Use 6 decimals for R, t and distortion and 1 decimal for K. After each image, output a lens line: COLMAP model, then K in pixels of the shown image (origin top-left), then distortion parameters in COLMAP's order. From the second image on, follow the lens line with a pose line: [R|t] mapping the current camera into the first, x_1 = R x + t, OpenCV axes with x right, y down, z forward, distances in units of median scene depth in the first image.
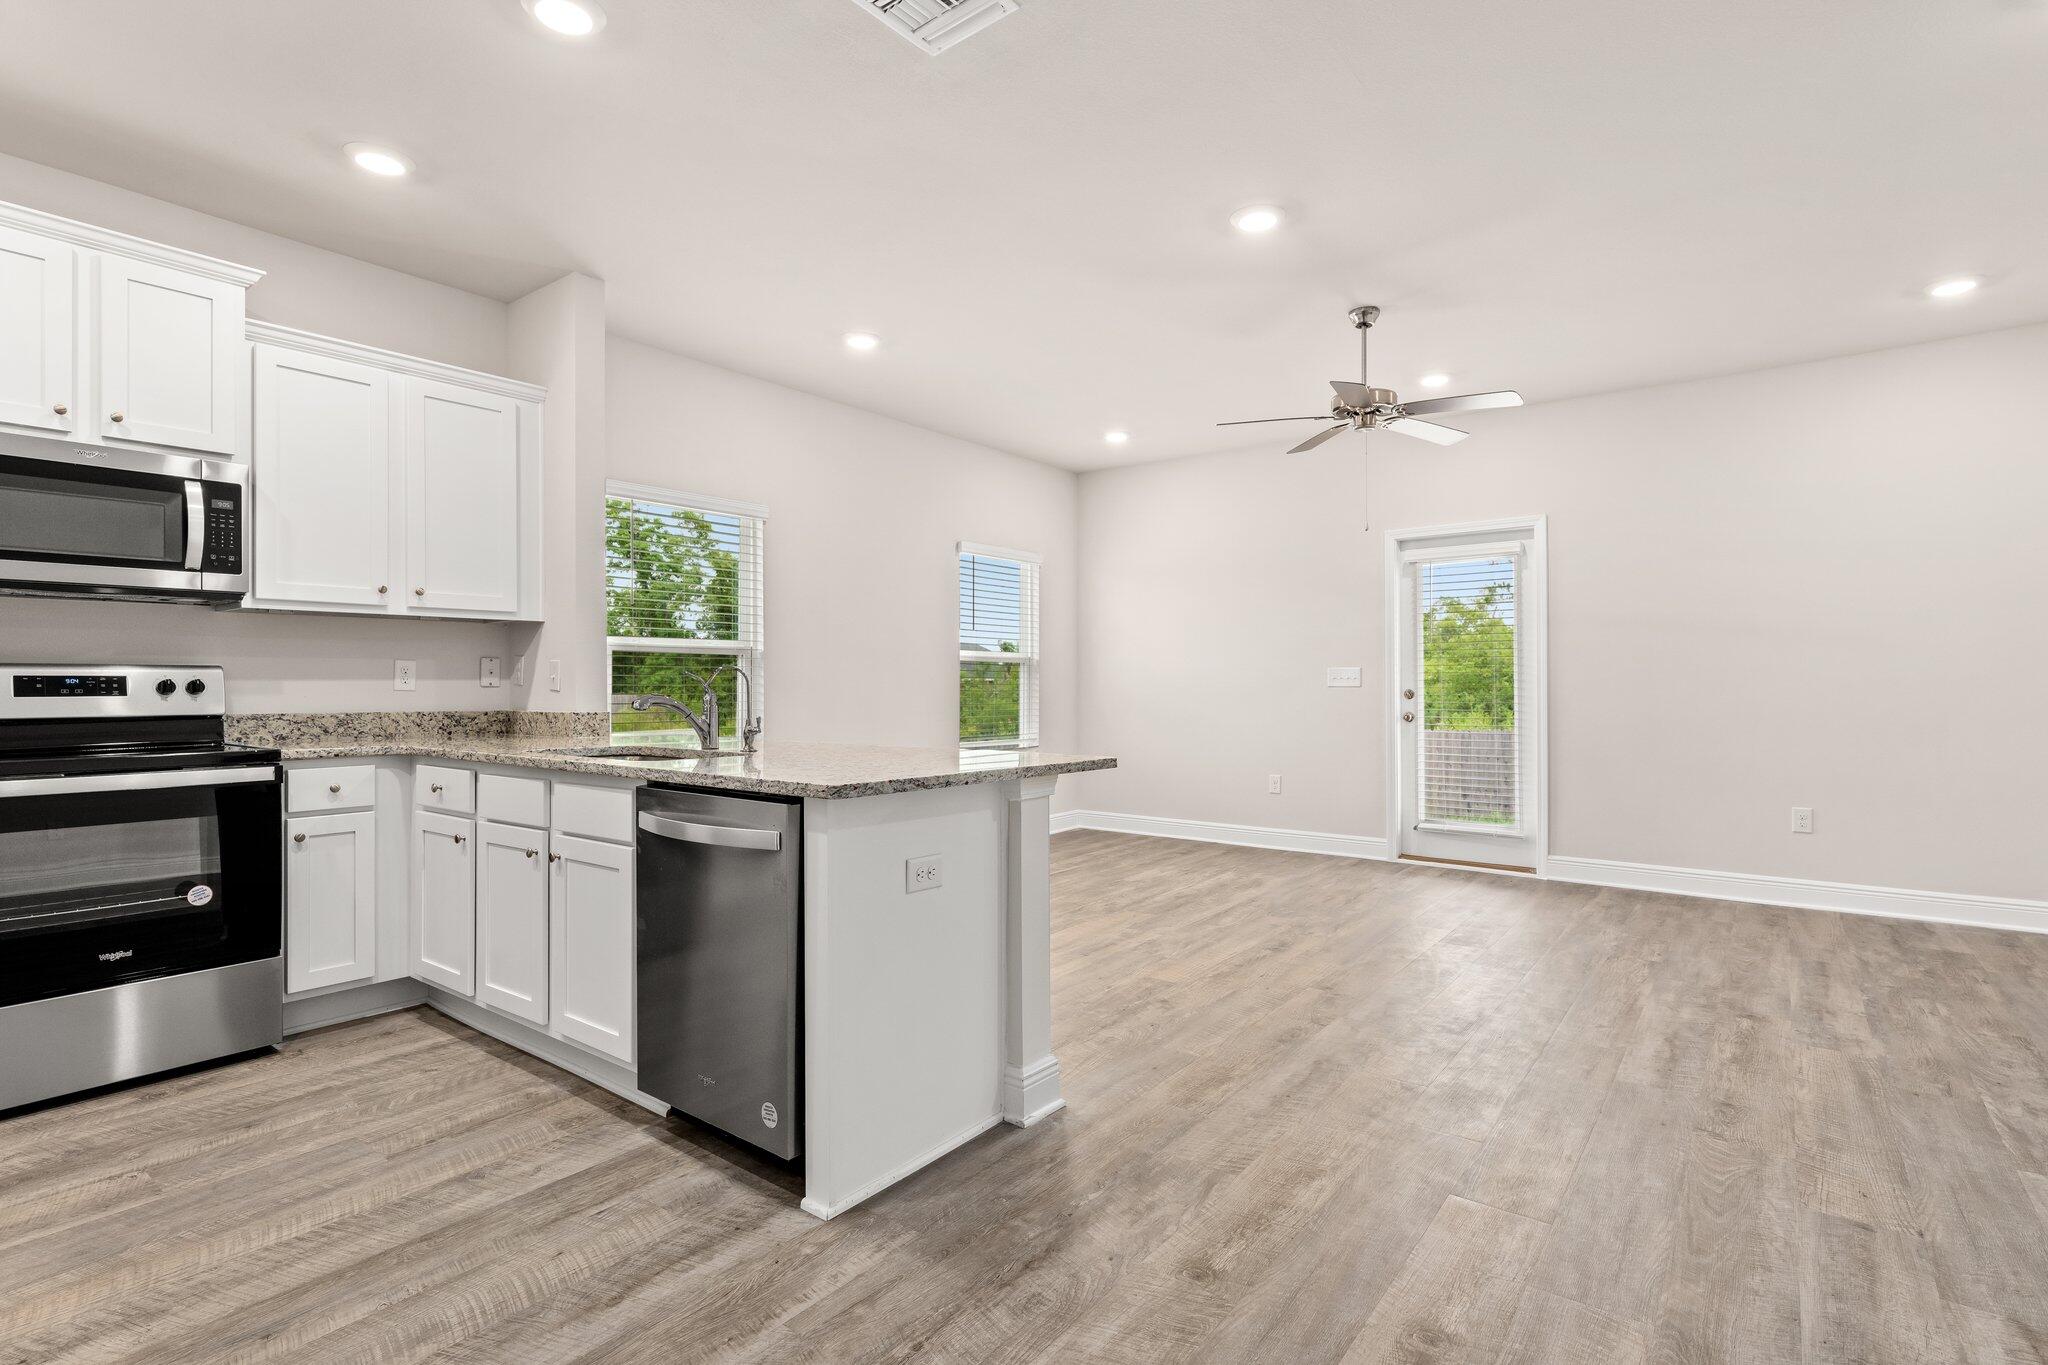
lens RADIAL K [[990.3, 0, 1027.9], [0, 990.3, 680.8], [0, 0, 1]] dist [0.001028, 0.000978]
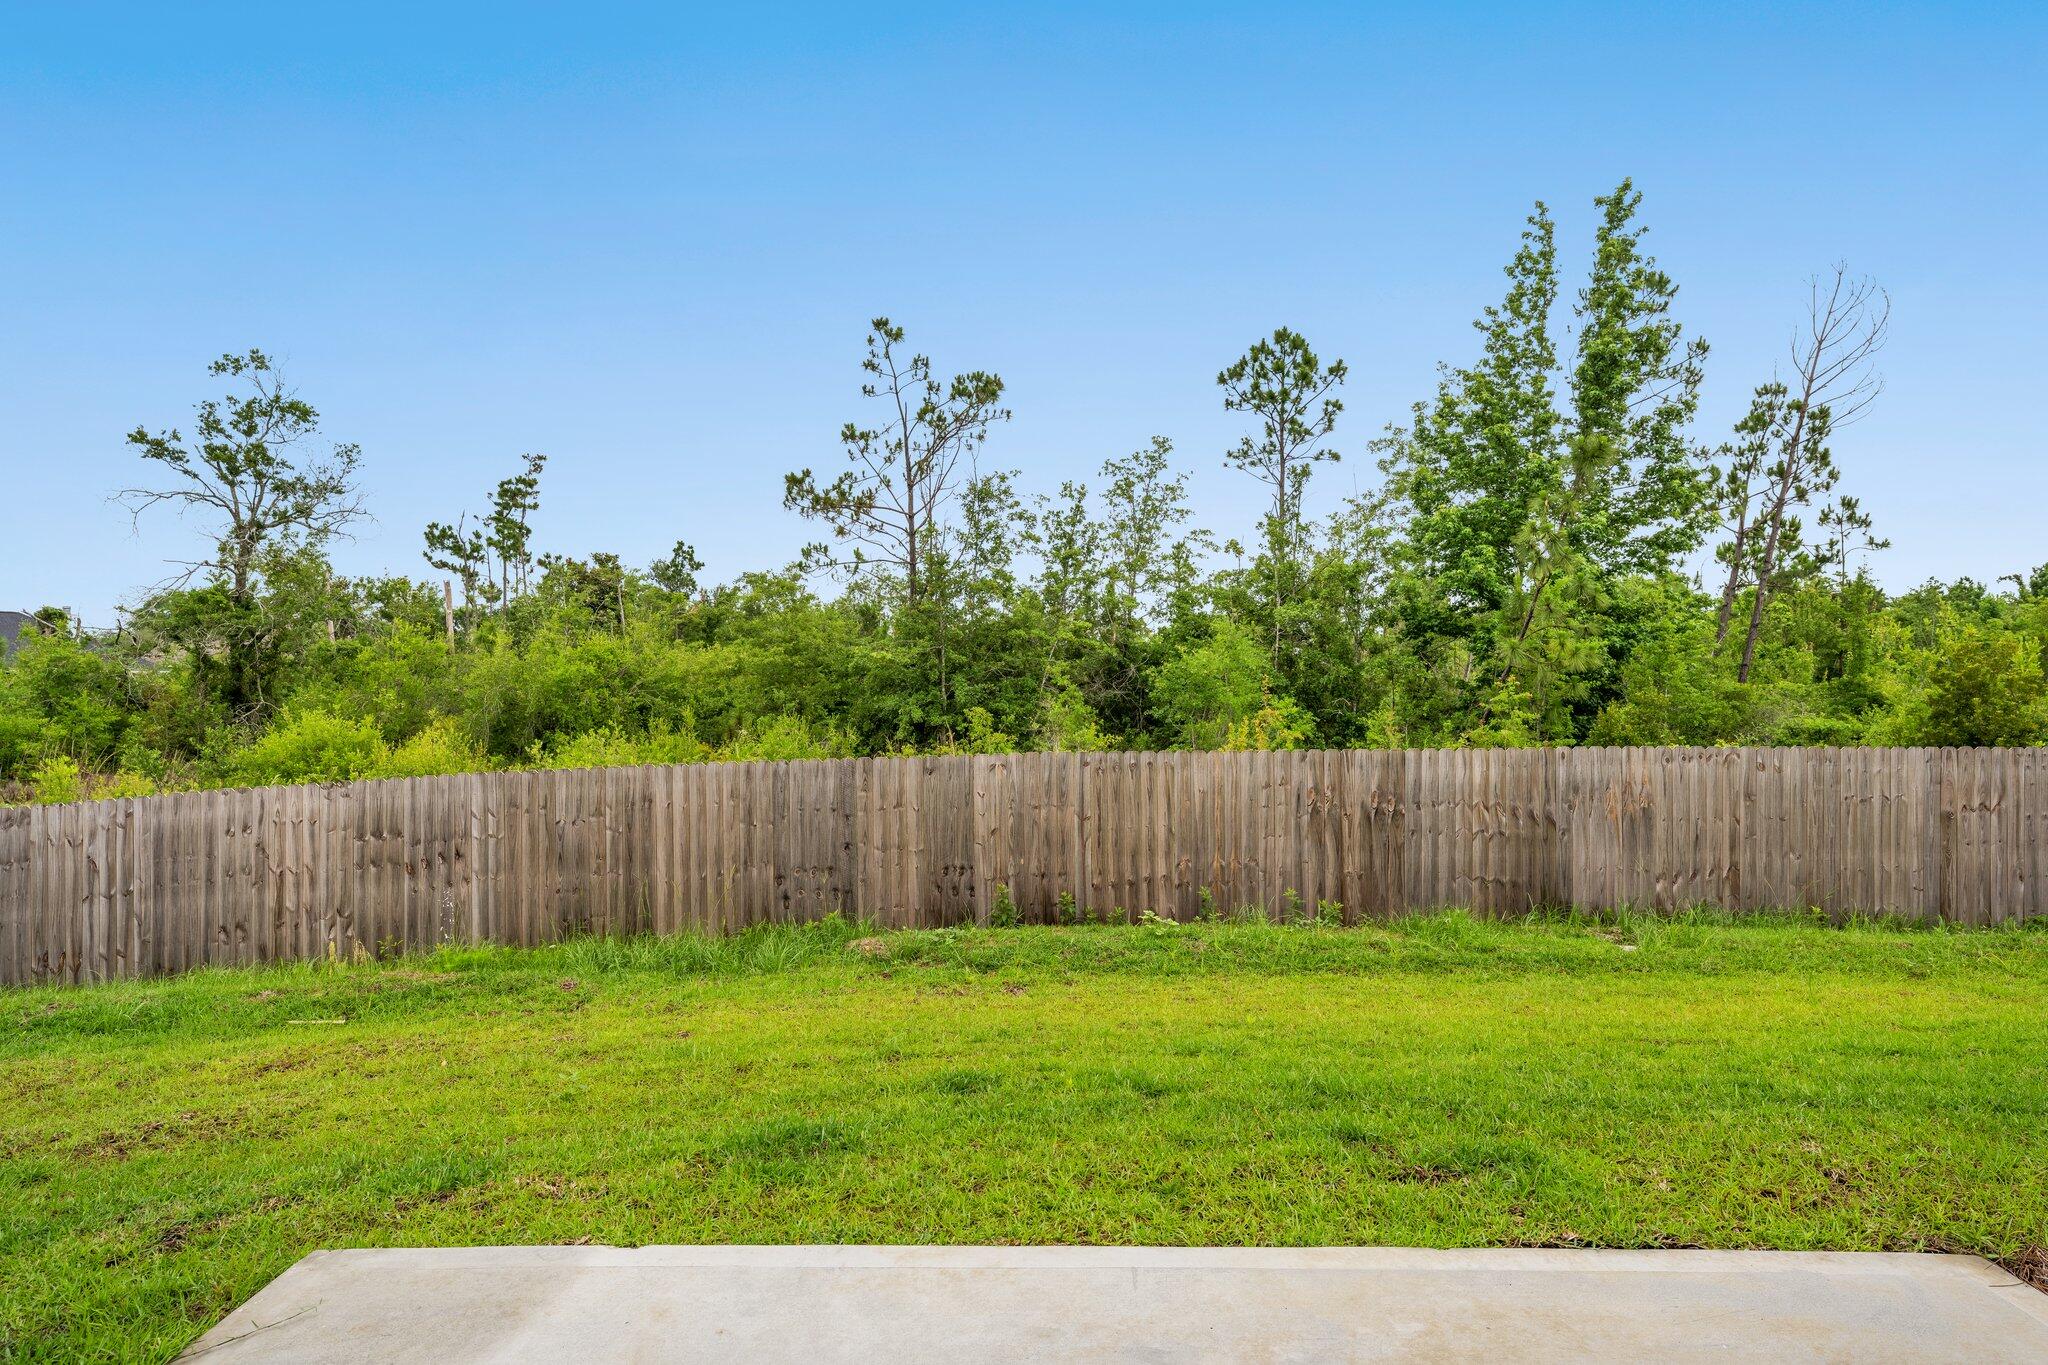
lens RADIAL K [[1114.4, 0, 1023.4], [0, 1114.4, 683.4], [0, 0, 1]] dist [0.004093, 0.001302]
pose [[0.804918, -0.005222, 0.593363, 0.896428], [-0.000307, 0.999957, 0.009217, 0.007758], [-0.593386, -0.007601, 0.804882, 2.014901]]
